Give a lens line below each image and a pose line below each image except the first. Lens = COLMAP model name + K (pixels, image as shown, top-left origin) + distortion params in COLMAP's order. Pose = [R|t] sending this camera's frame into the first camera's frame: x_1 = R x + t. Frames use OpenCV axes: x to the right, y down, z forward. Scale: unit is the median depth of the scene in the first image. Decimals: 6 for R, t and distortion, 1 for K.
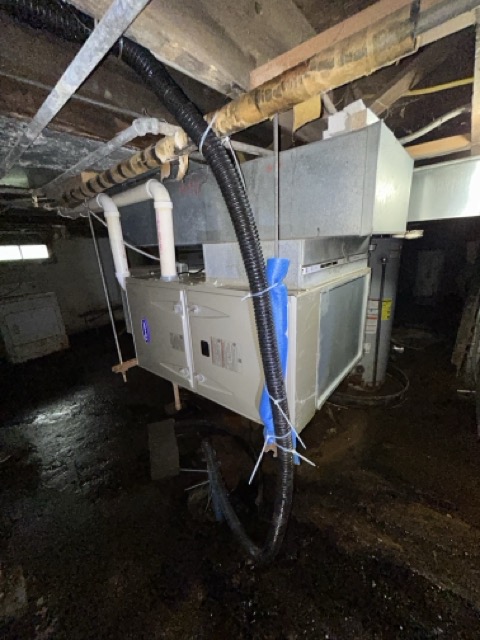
lens RADIAL K [[259.6, 0, 241.5], [0, 259.6, 320.6], [0, 0, 1]] dist [-0.000453, 0.000228]
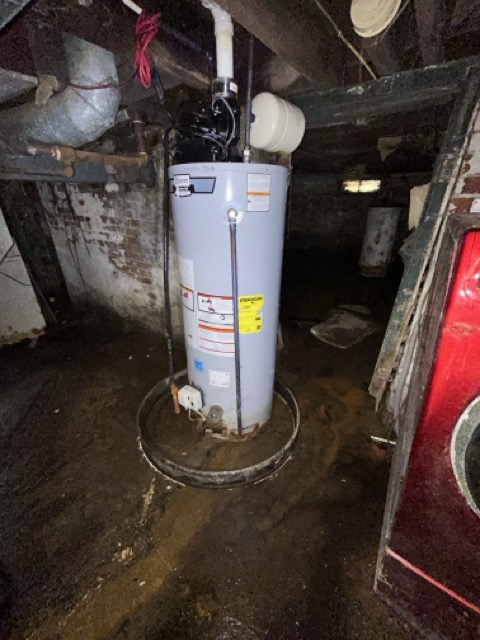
lens RADIAL K [[259.6, 0, 241.5], [0, 259.6, 320.6], [0, 0, 1]] dist [-0.000453, 0.000228]
pose [[0.994385, -0.004100, 0.105745, 0.456610], [-0.012727, 0.987363, 0.157965, -0.106342], [-0.105057, -0.158424, 0.981766, 0.462572]]
